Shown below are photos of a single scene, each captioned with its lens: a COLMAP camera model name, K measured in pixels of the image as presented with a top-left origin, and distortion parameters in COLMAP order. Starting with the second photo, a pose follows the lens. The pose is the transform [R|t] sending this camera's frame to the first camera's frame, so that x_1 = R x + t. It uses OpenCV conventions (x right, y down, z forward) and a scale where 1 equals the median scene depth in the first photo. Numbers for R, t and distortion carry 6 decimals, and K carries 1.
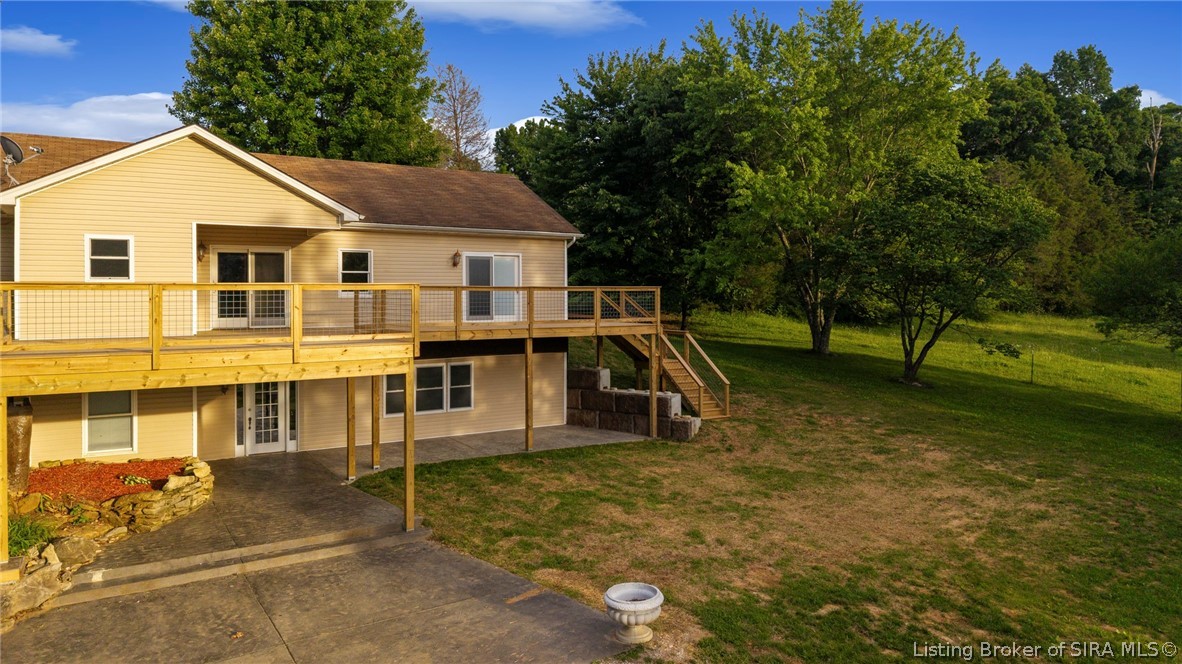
lens RADIAL K [[803.6, 0, 593.9], [0, 803.6, 297.7], [0, 0, 1]] dist [0.005735, 0.000310]
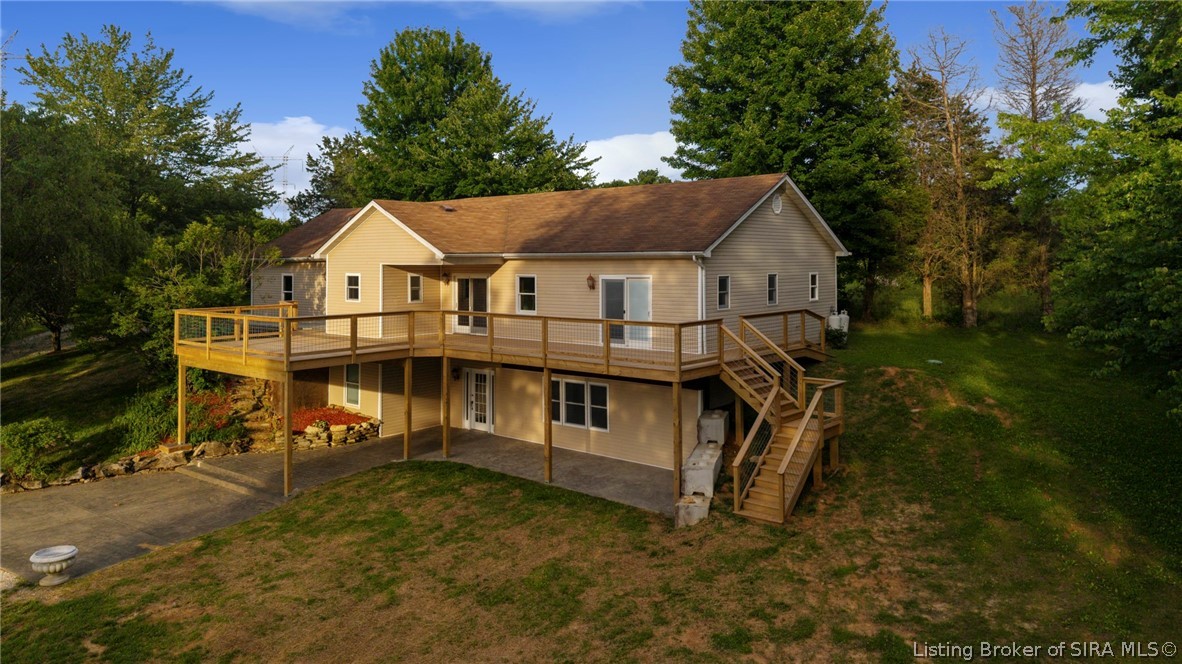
lens RADIAL K [[808.9, 0, 590.8], [0, 808.9, 245.6], [0, 0, 1]] dist [0.003411, -0.001241]
pose [[0.333399, -0.018482, -0.942605, 0.859635], [-0.003698, 0.999774, -0.020911, -0.077991], [0.942779, 0.010458, 0.333255, 0.691365]]
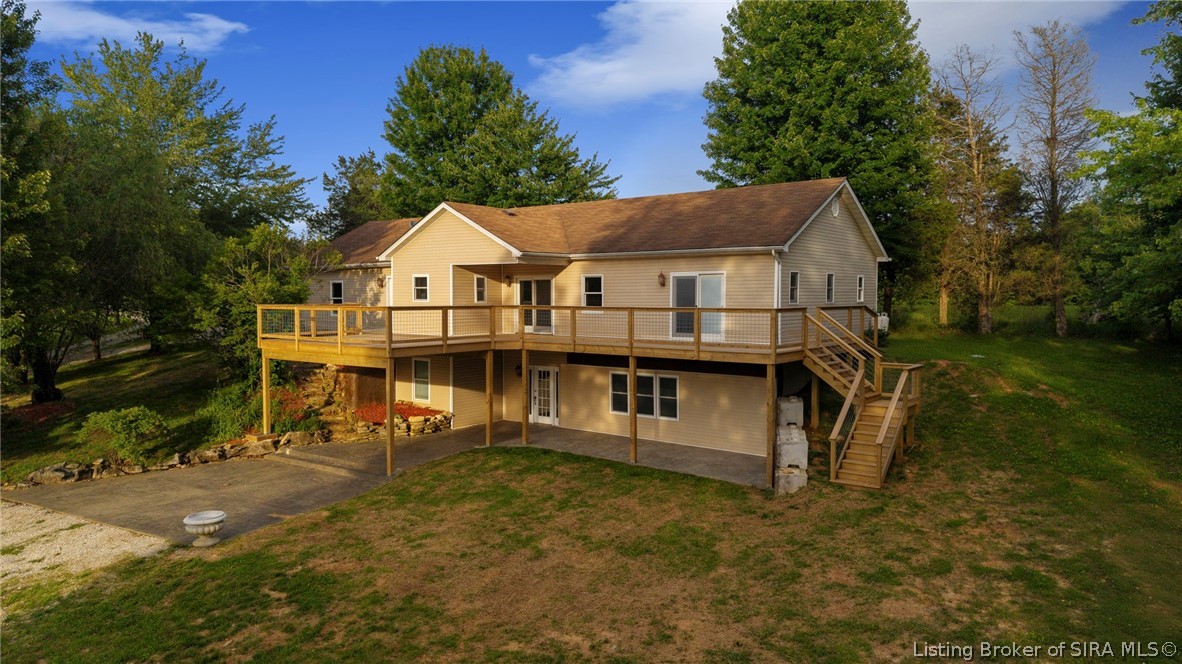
lens RADIAL K [[776.6, 0, 591.0], [0, 776.6, 332.0], [0, 0, 1]] dist [0.006160, -0.001966]
pose [[0.370044, 0.047327, -0.927808, 0.817098], [-0.008509, 0.998832, 0.047556, -0.028319], [0.928975, -0.009703, 0.370015, 0.552729]]
